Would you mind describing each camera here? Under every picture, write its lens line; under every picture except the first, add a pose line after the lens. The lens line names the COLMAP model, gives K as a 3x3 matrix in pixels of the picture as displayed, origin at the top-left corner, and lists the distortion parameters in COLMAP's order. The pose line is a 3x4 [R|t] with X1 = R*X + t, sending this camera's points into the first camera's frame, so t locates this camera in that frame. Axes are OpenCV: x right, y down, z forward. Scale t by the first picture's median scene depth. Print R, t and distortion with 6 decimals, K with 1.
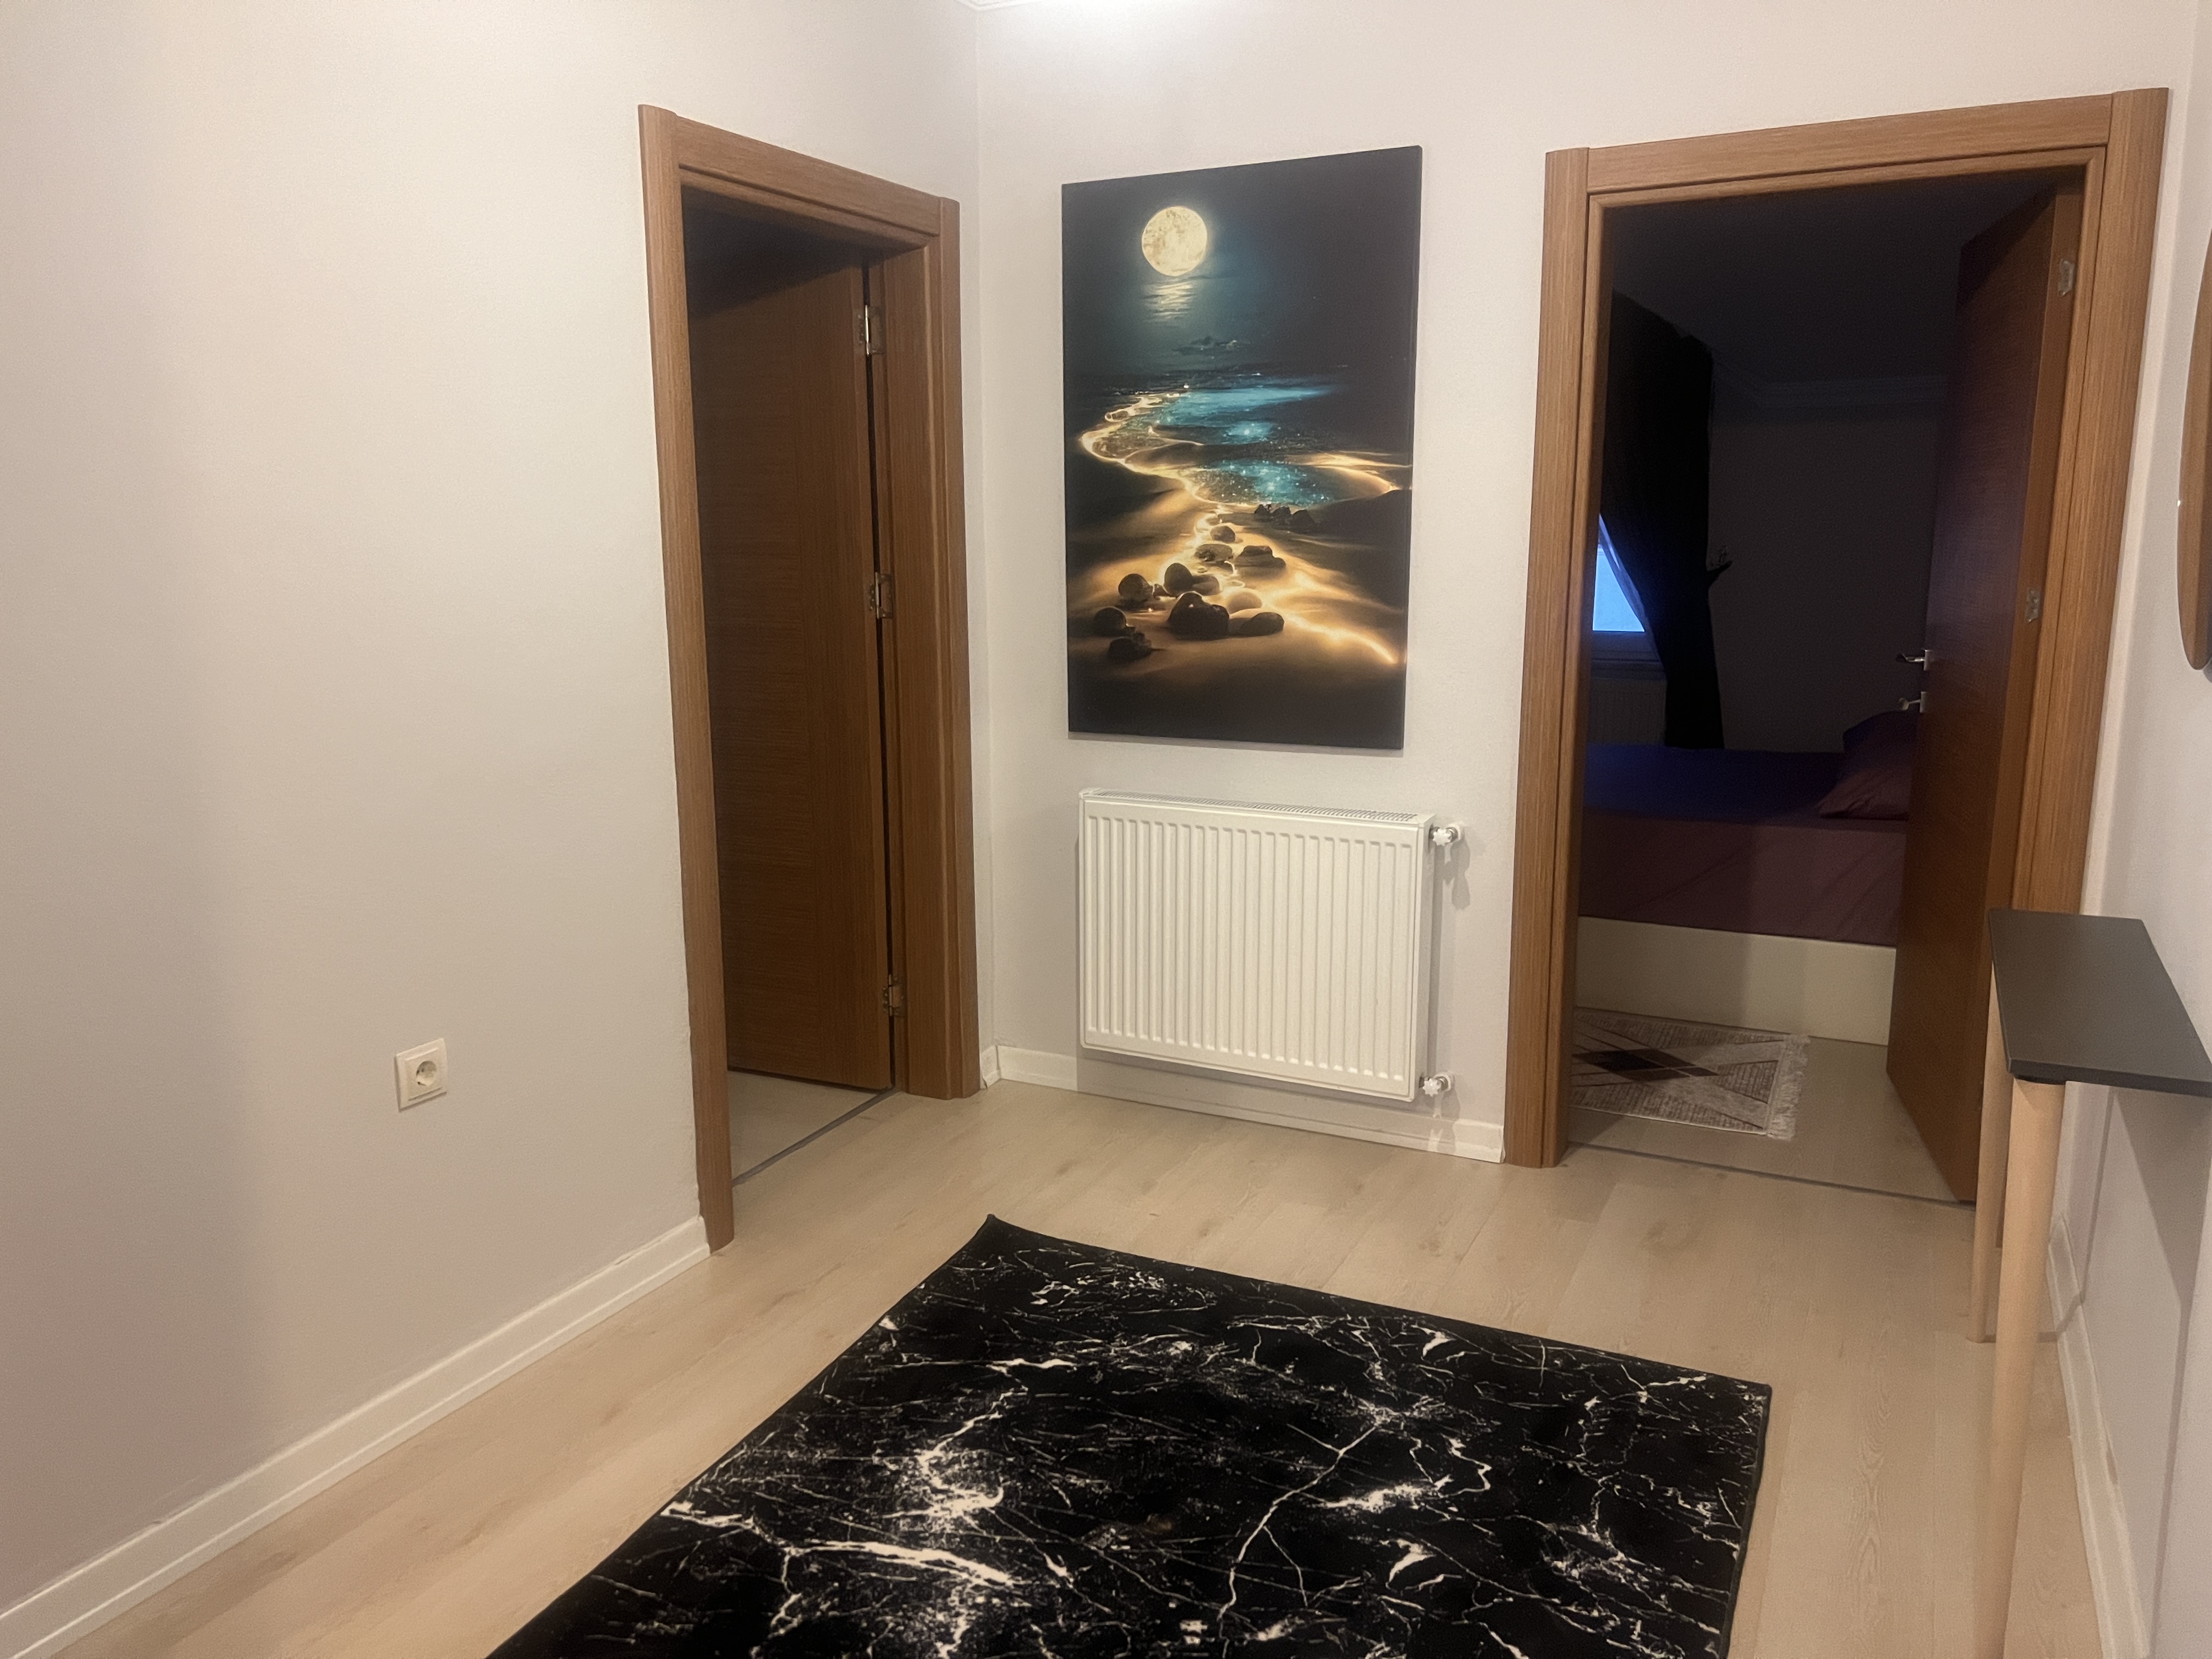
lens RADIAL K [[1672.0, 0, 1109.9], [0, 1672.0, 834.9], [0, 0, 1]] dist [0.002724, -0.000358]
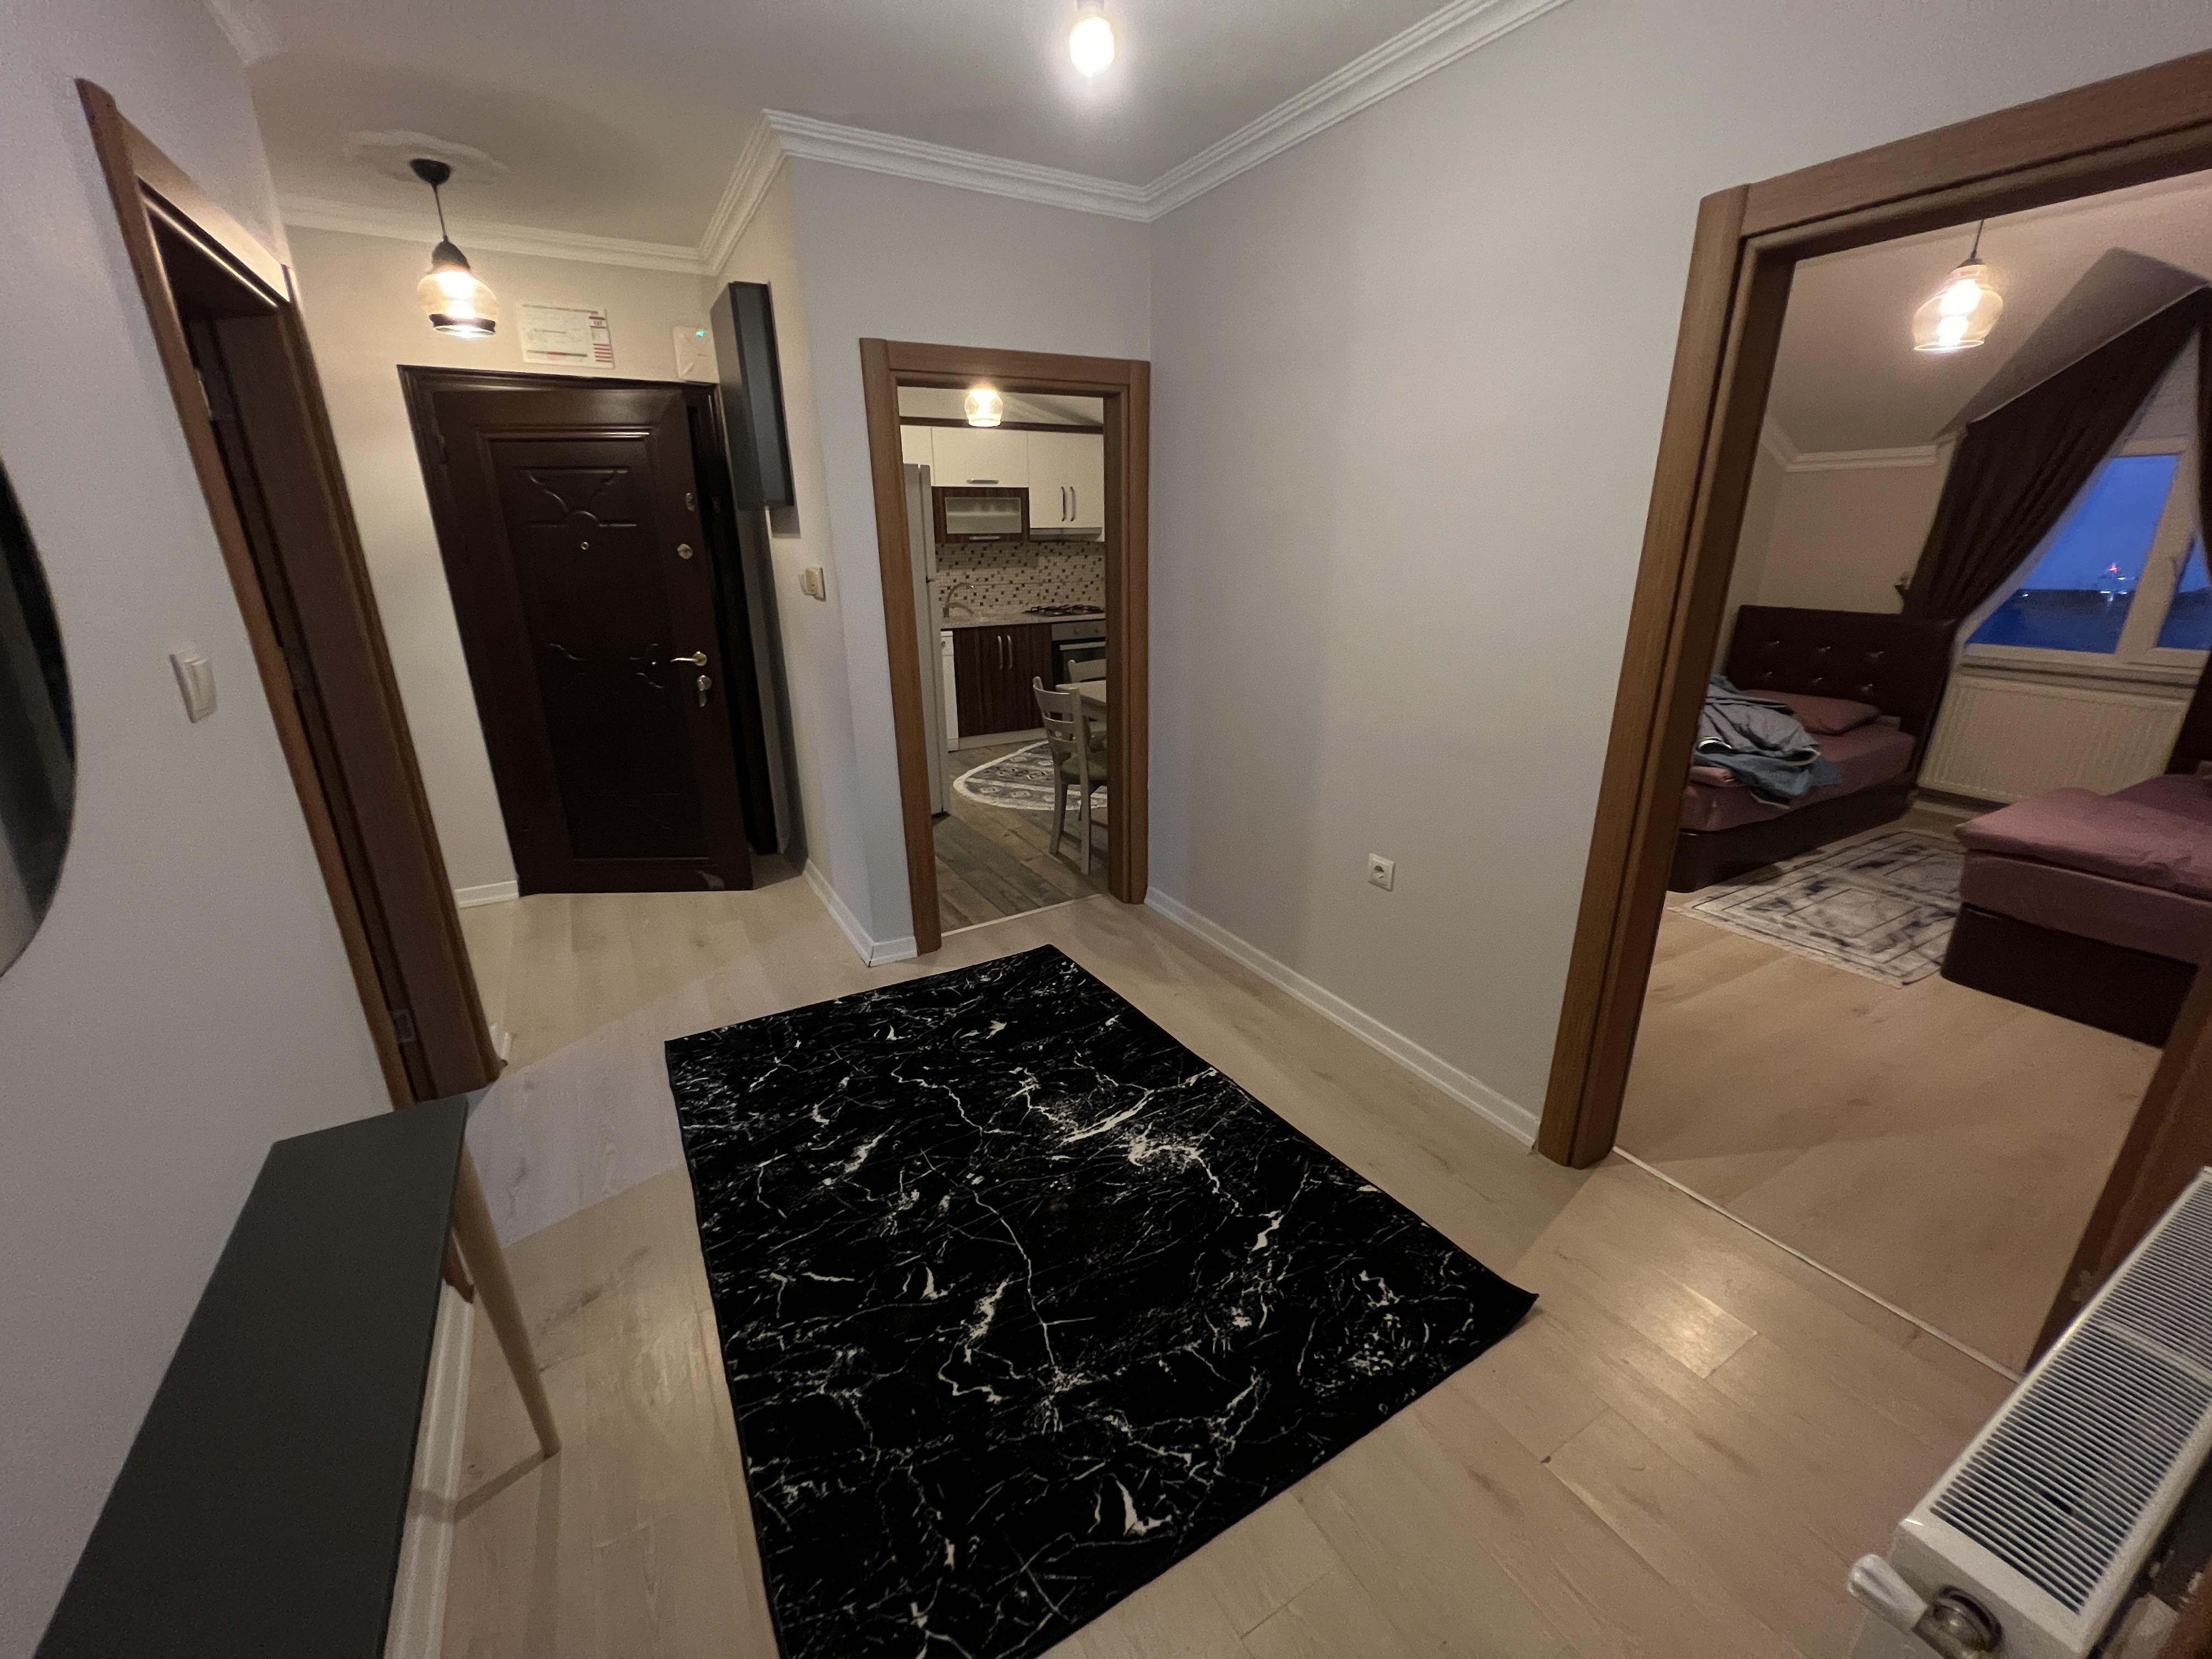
lens RADIAL K [[887.0, 0, 1102.9], [0, 887.0, 824.9], [0, 0, 1]] dist [-0.006120, 0.000931]
pose [[-0.560662, 0.276061, -0.780672, 0.572666], [-0.142430, 0.896586, 0.419341, -0.301503], [0.815703, 0.346300, -0.463362, 1.270706]]
